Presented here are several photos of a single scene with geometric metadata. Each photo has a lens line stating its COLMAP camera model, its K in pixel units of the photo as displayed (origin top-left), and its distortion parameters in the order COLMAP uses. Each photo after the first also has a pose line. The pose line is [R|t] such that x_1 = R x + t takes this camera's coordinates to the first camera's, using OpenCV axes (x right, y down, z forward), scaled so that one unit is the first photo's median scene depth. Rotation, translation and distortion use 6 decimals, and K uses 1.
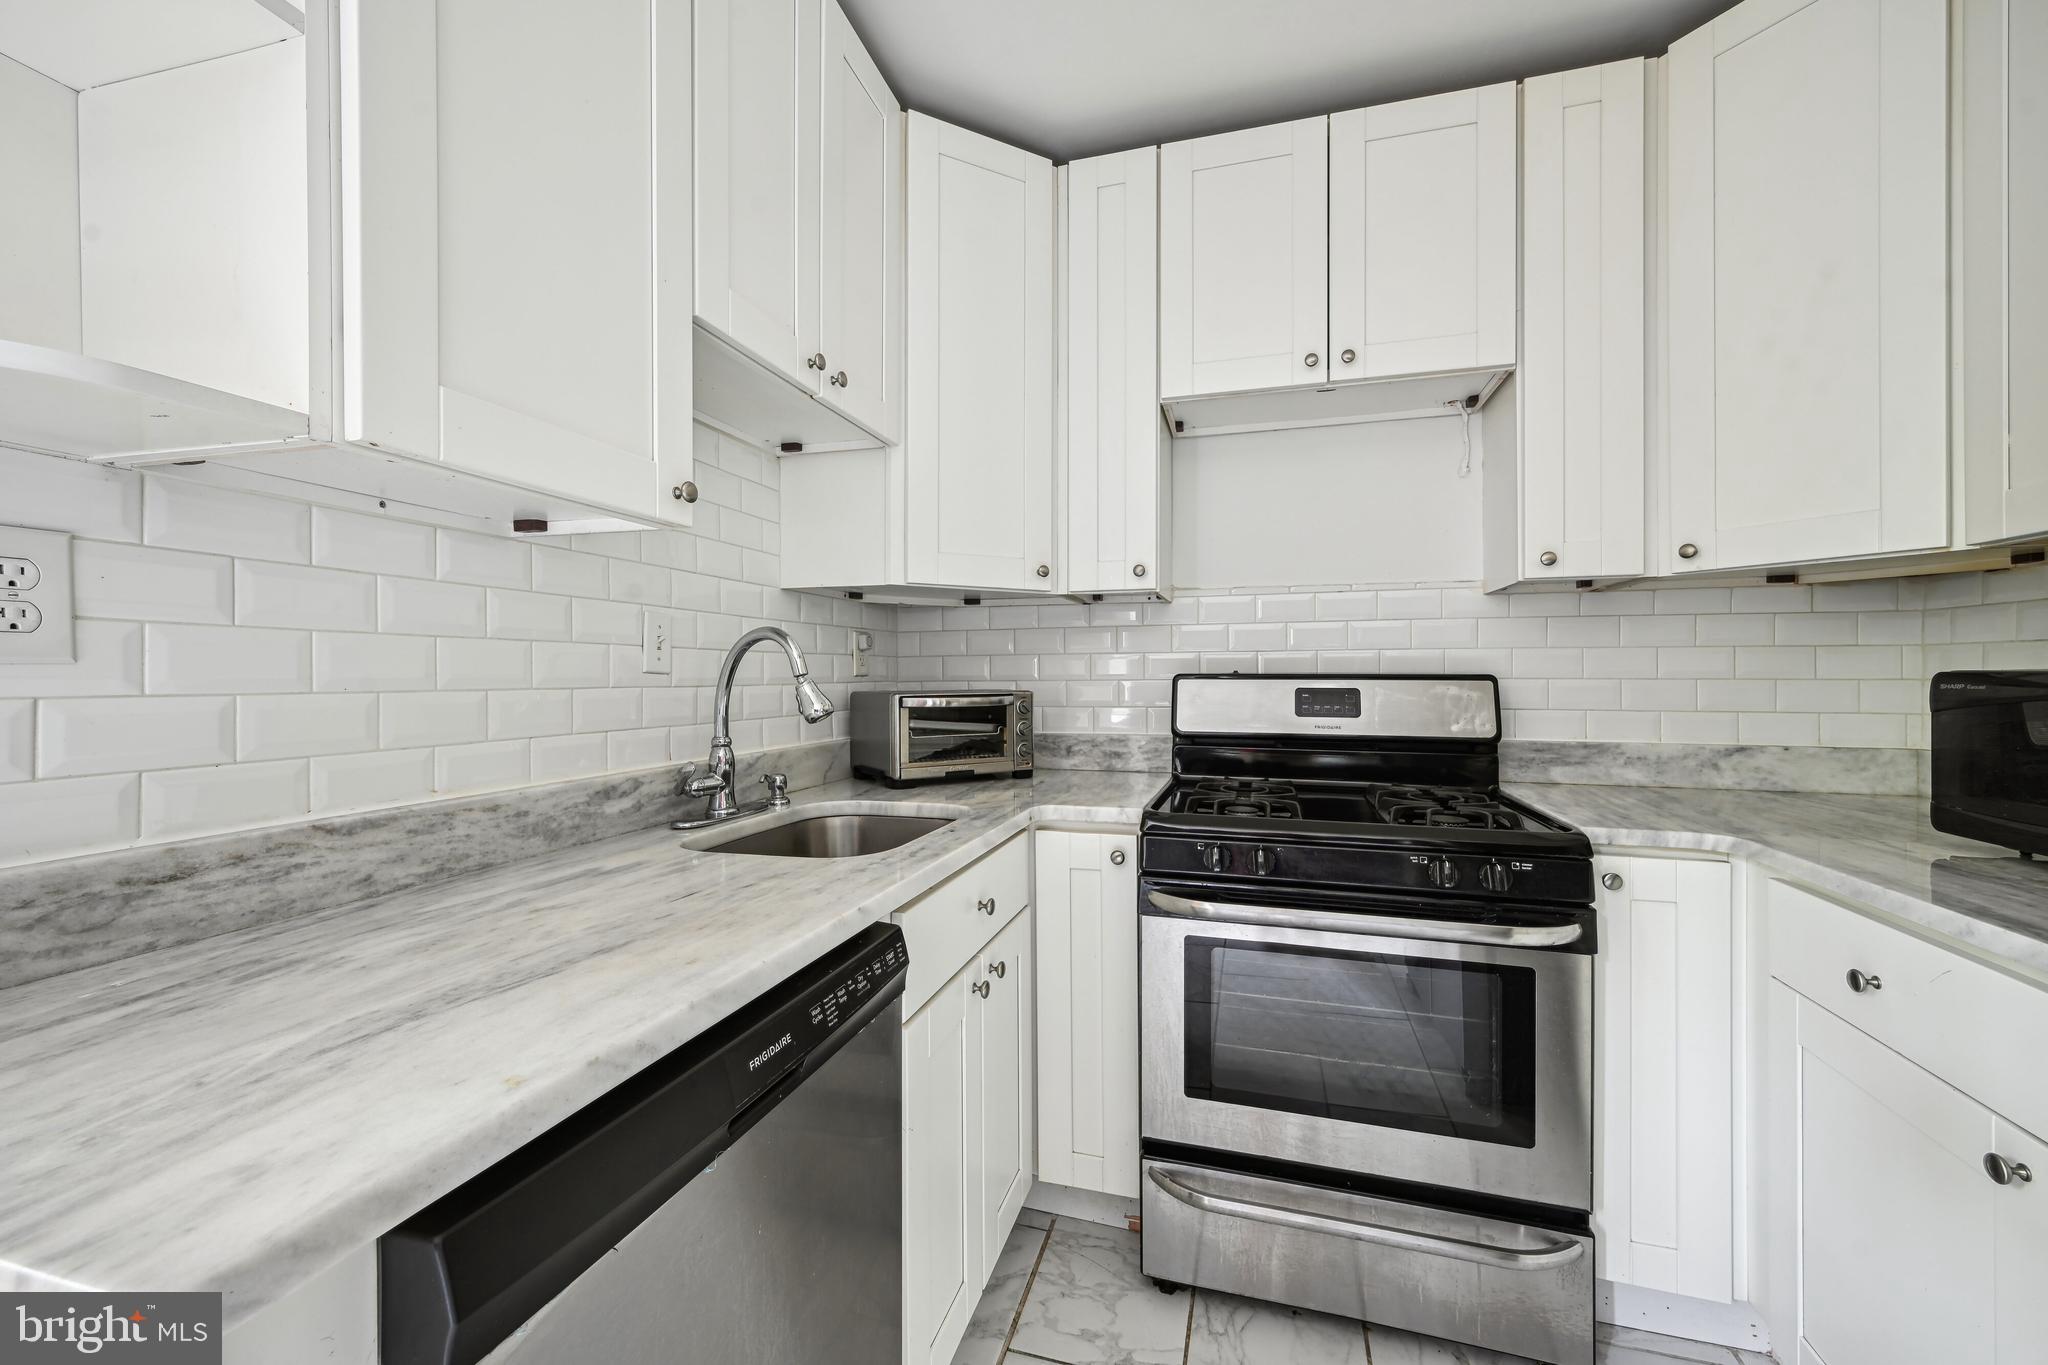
lens RADIAL K [[814.0, 0, 1031.3], [0, 814.0, 689.9], [0, 0, 1]] dist [0.012078, -0.000143]
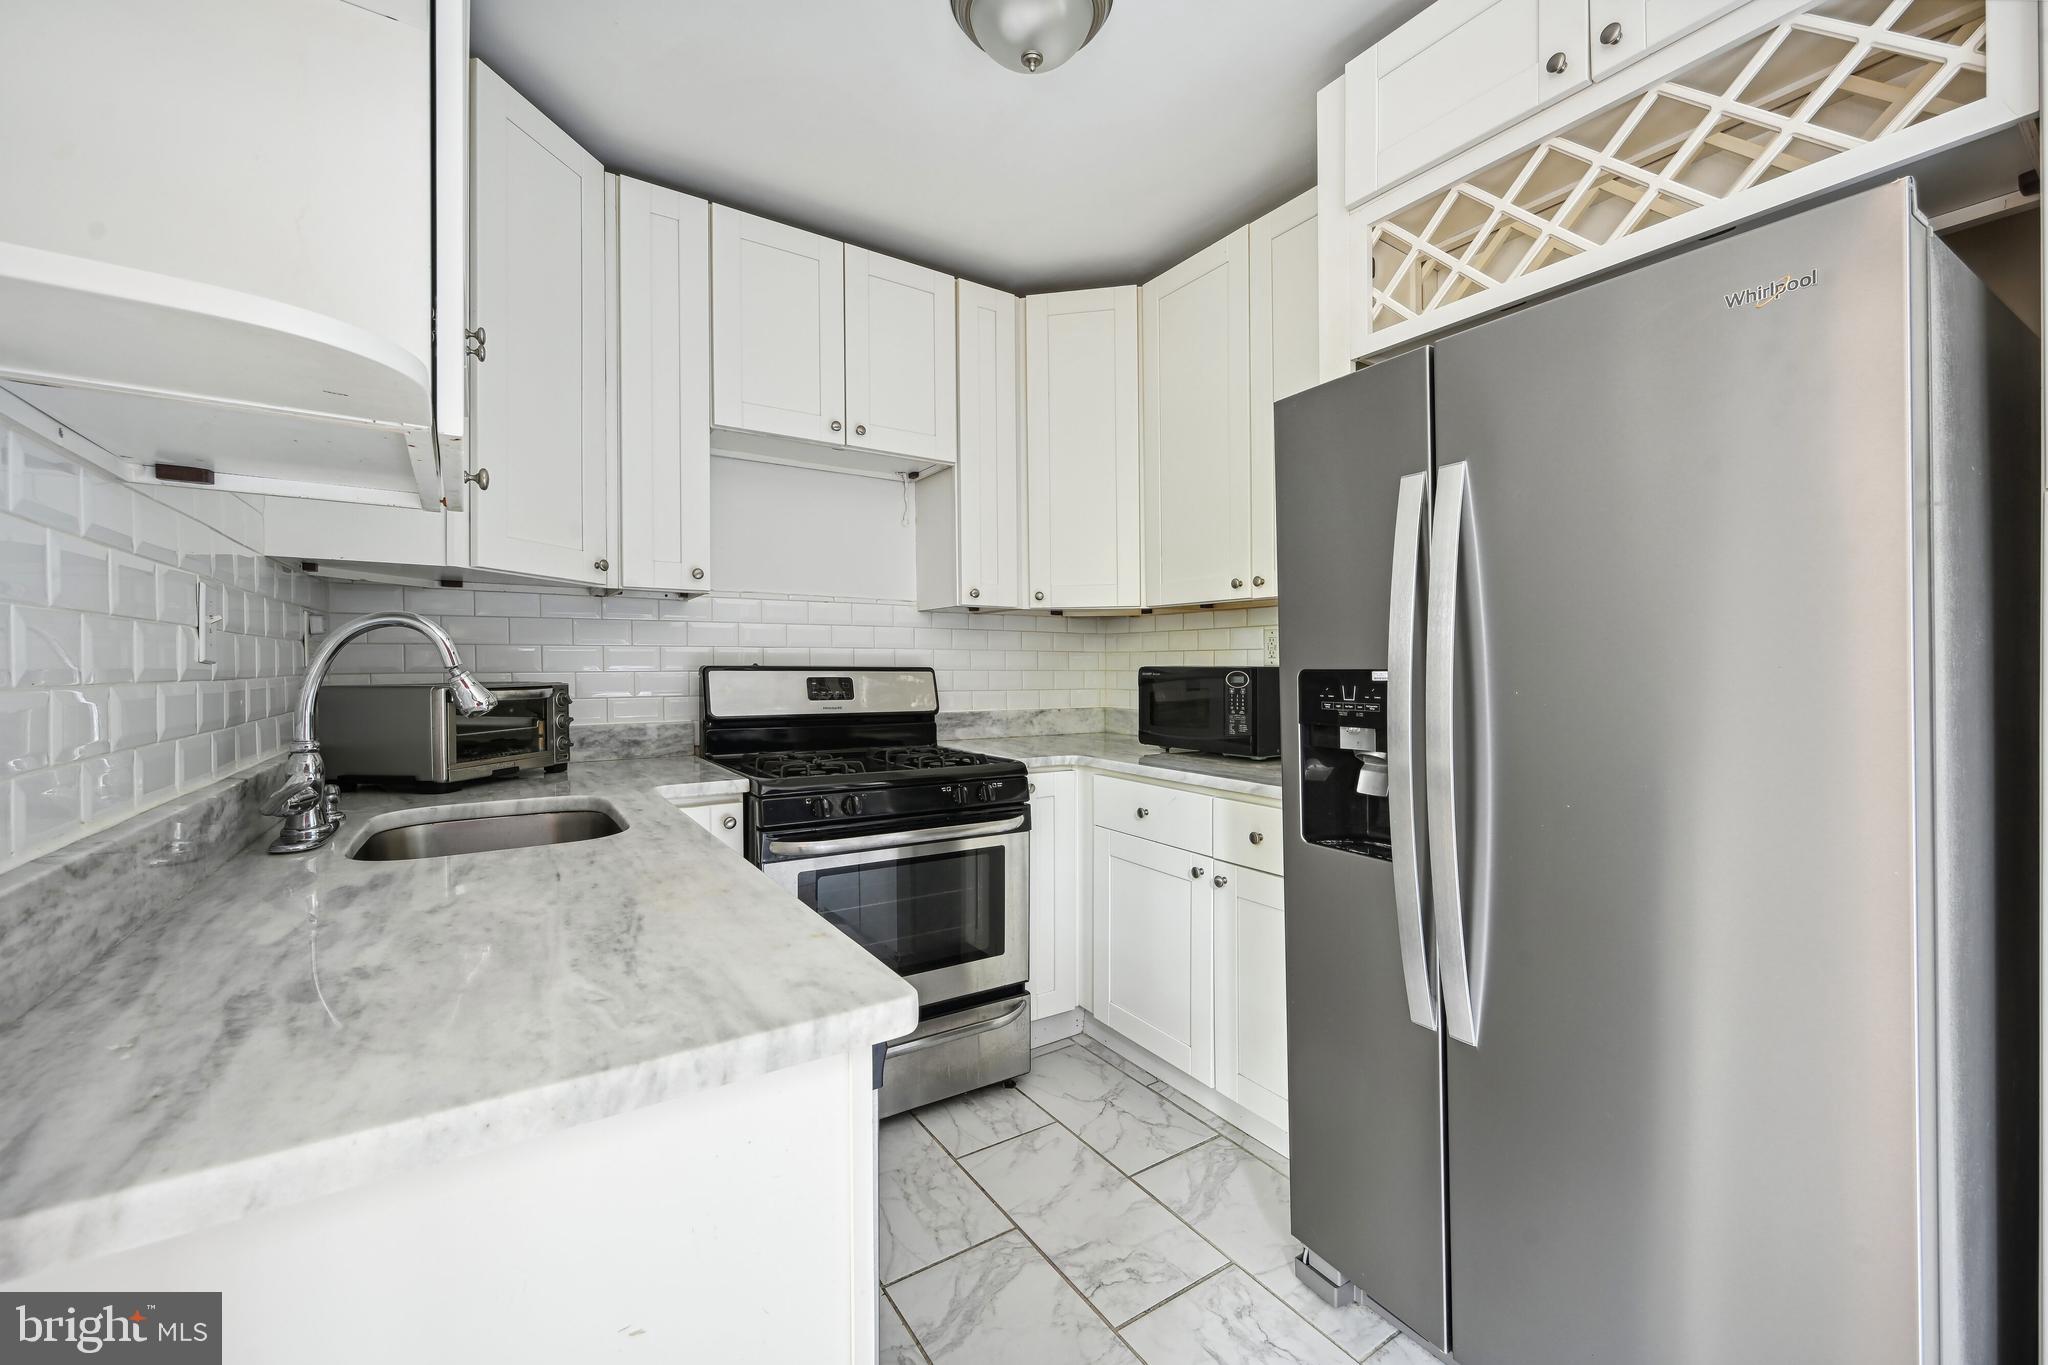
lens RADIAL K [[814.0, 0, 1031.3], [0, 814.0, 689.9], [0, 0, 1]] dist [0.012078, -0.000143]
pose [[0.648387, -0.018389, 0.761089, -0.463854], [0.010510, 0.999829, 0.015205, 0.001052], [-0.761238, -0.001860, 0.648469, -0.084953]]
